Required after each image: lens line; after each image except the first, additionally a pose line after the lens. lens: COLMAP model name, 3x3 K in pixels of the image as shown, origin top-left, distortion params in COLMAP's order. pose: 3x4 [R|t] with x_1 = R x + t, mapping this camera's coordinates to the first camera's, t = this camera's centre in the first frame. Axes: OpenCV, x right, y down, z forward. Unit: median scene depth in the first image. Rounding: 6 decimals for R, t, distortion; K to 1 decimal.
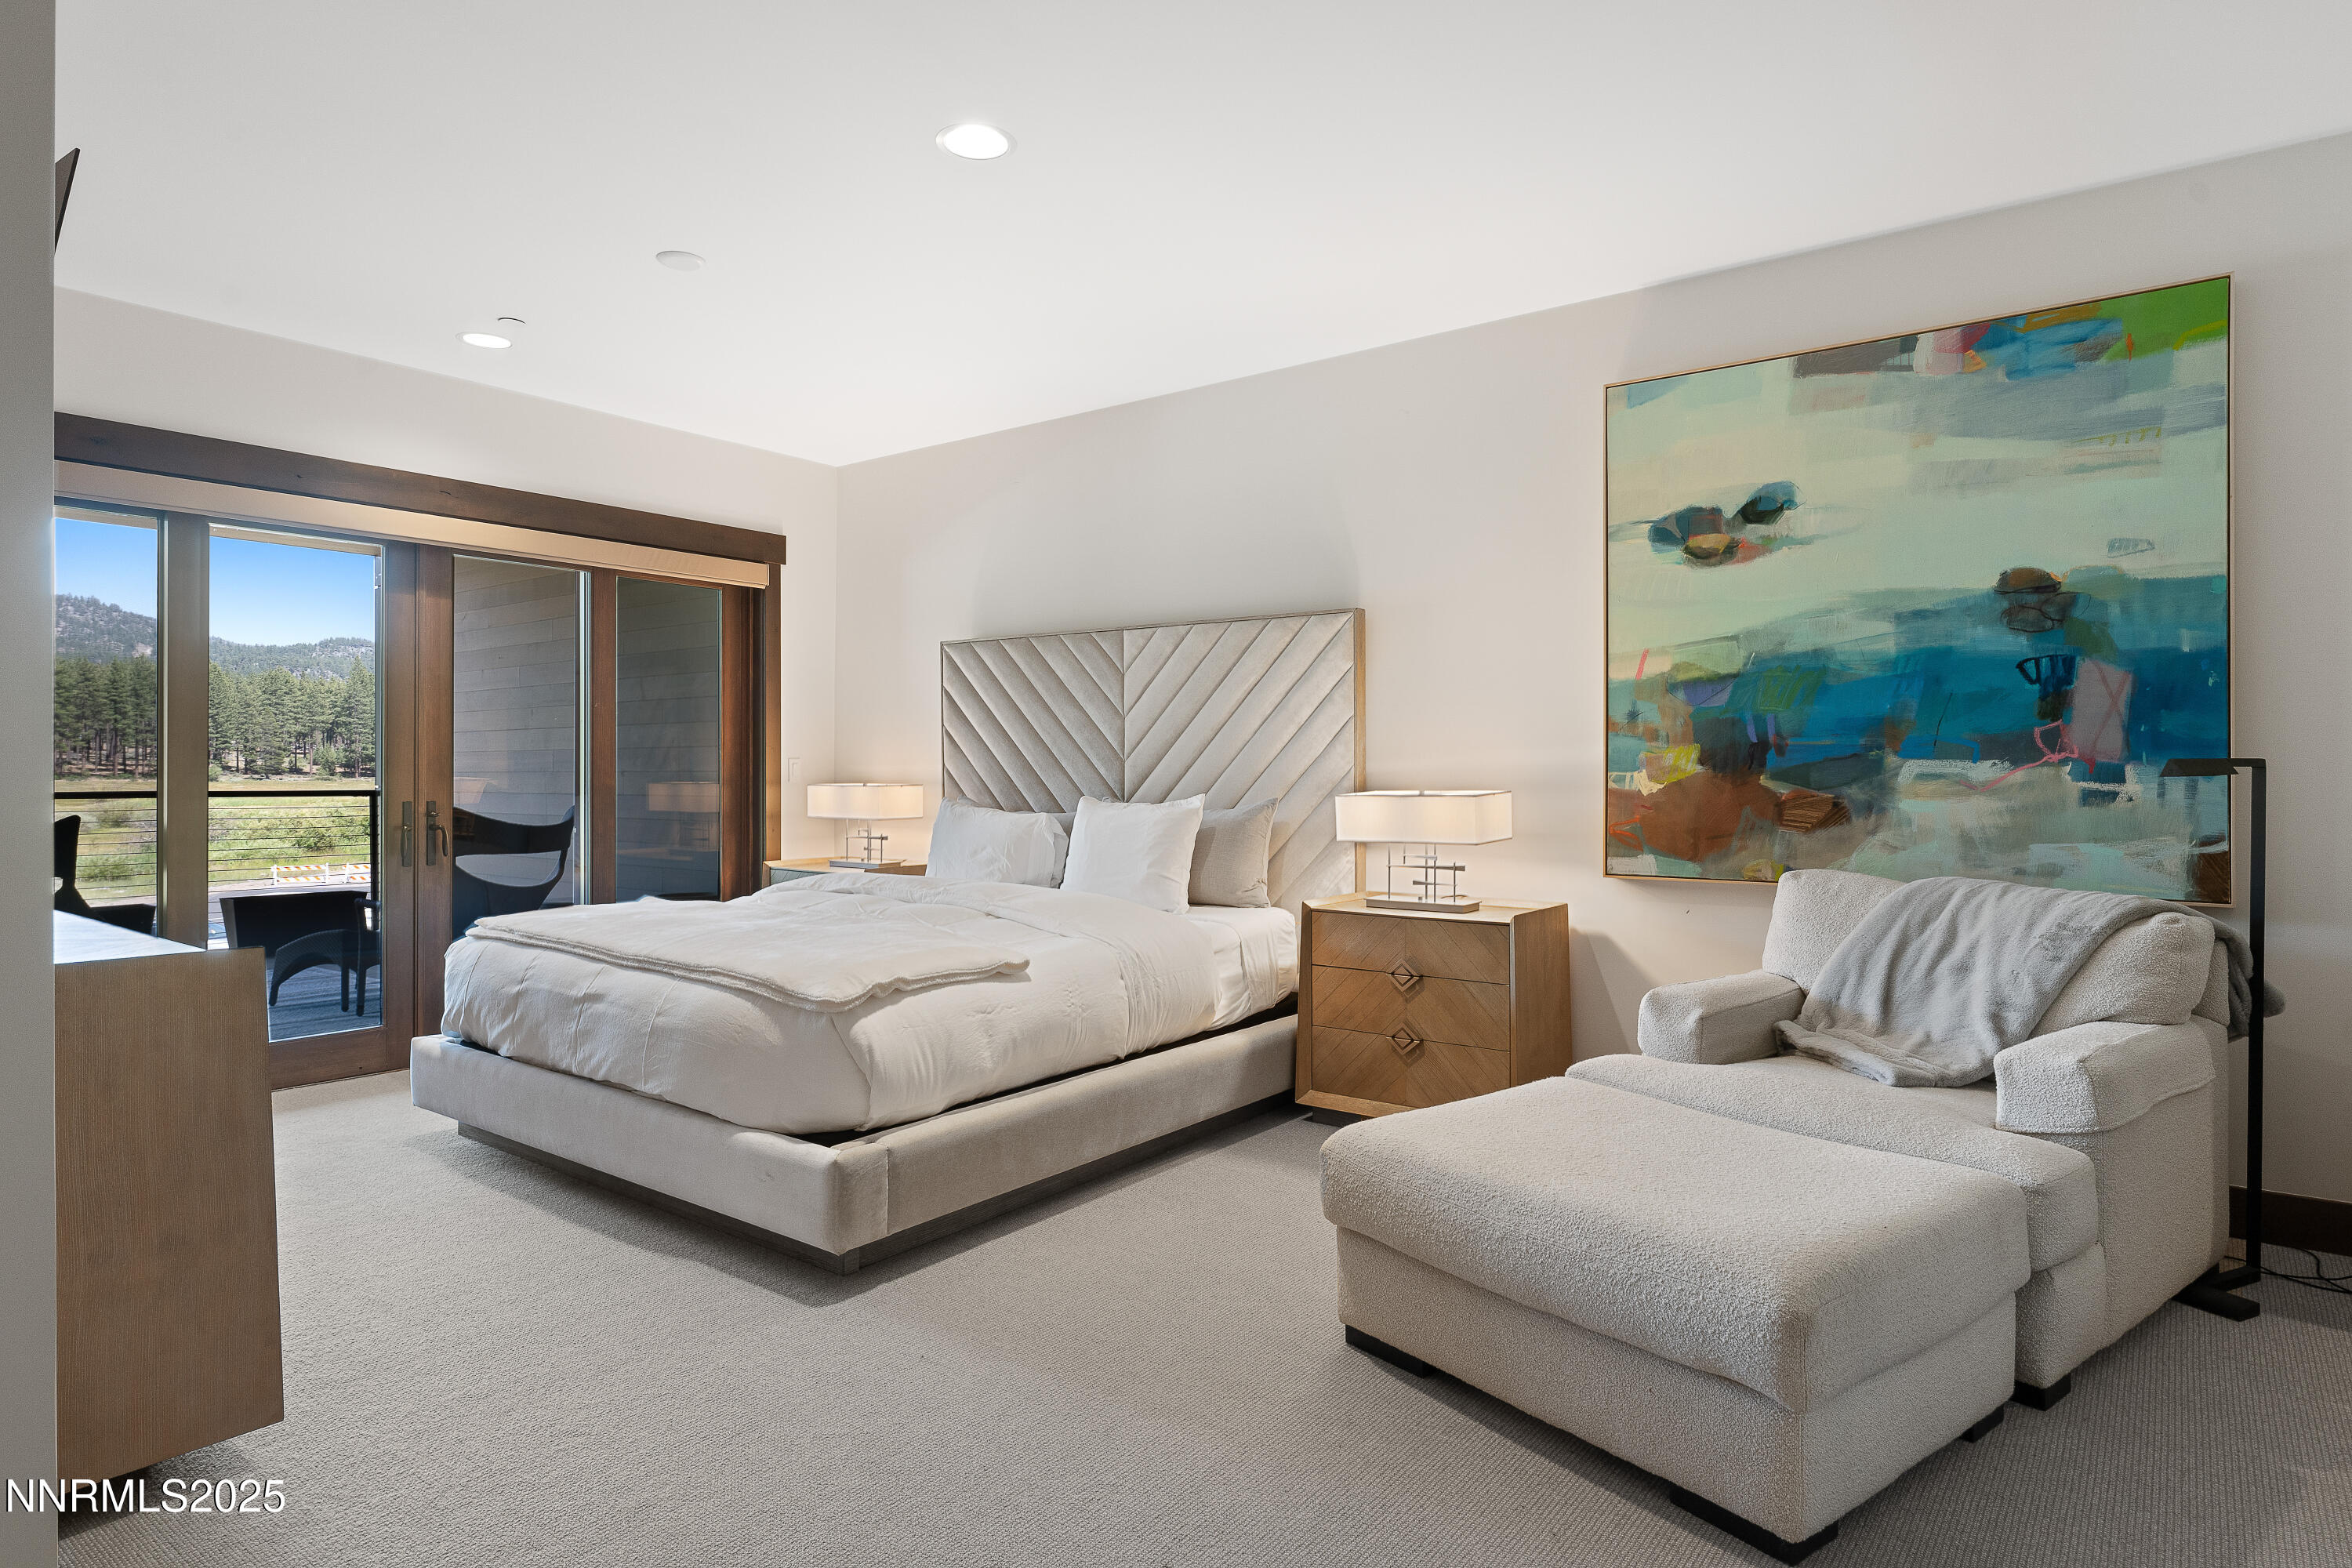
lens RADIAL K [[1284.2, 0, 1180.9], [0, 1284.2, 774.9], [0, 0, 1]] dist [0.003914, -0.000172]
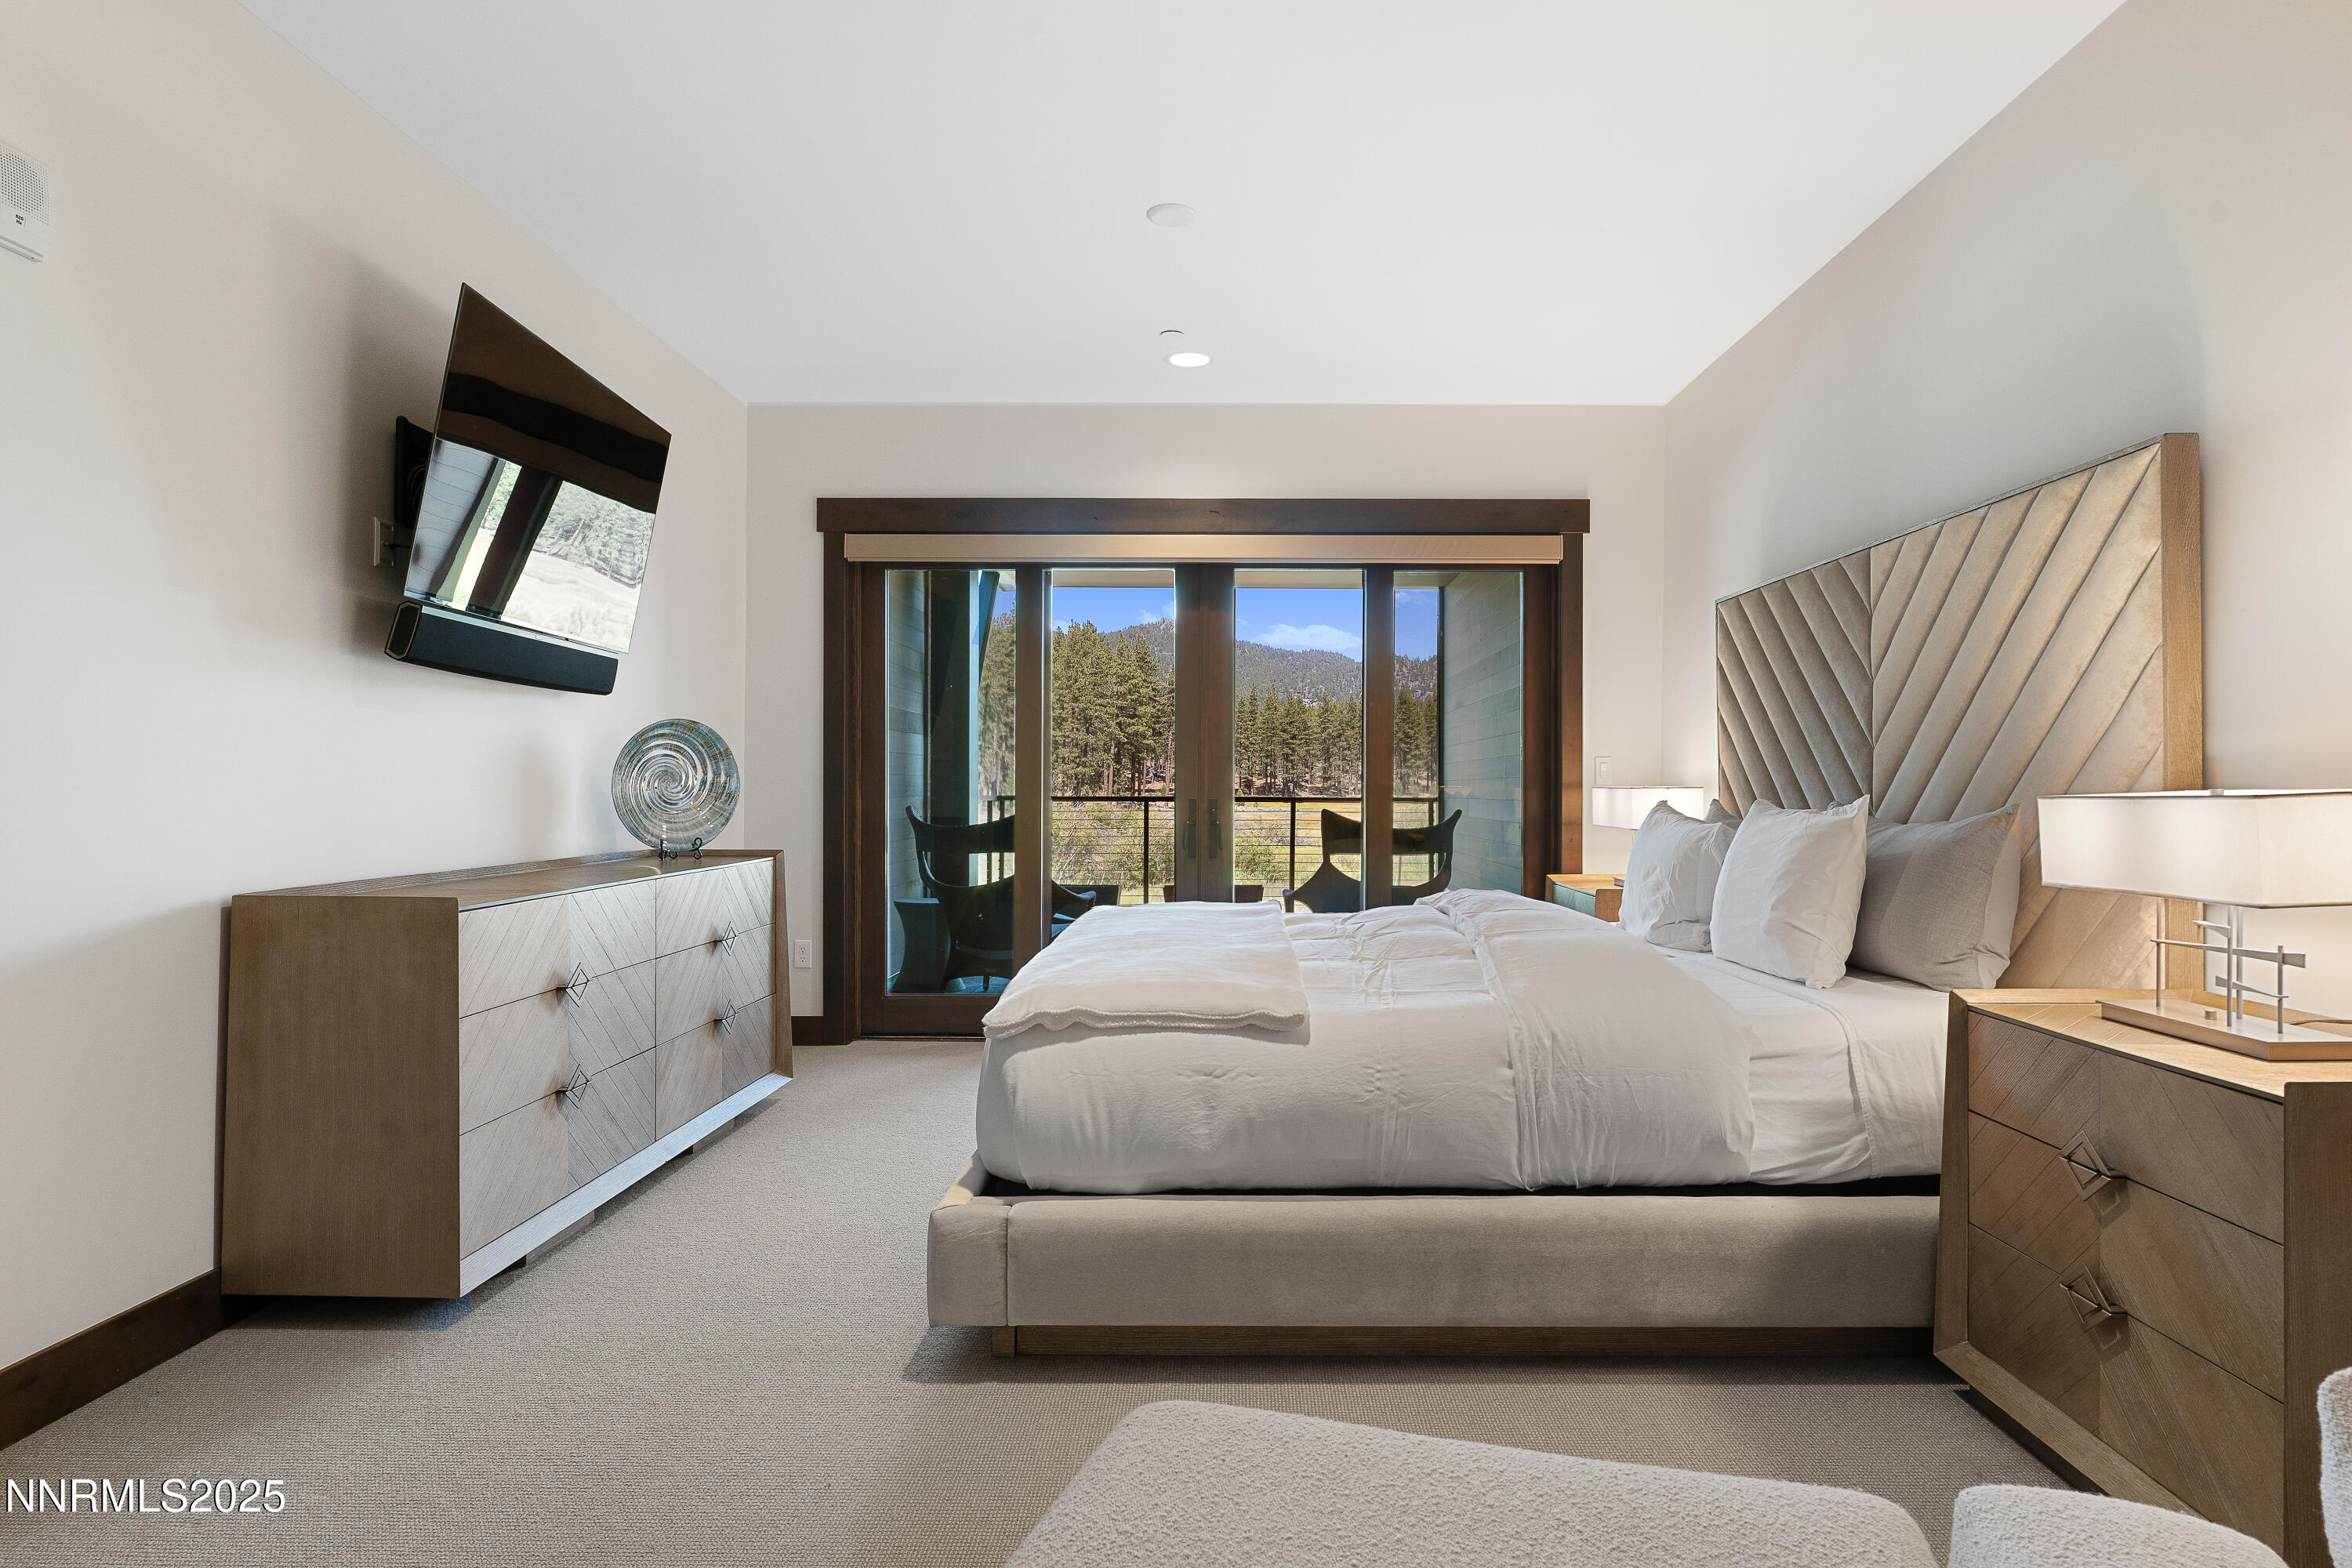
lens RADIAL K [[1284.2, 0, 1180.4], [0, 1284.2, 788.5], [0, 0, 1]] dist [0.003914, -0.000172]
pose [[0.611011, 0.003161, -0.791616, 0.327176], [-0.005297, 0.999986, -0.000095, 0.014802], [0.791604, 0.004251, 0.611019, 0.407830]]
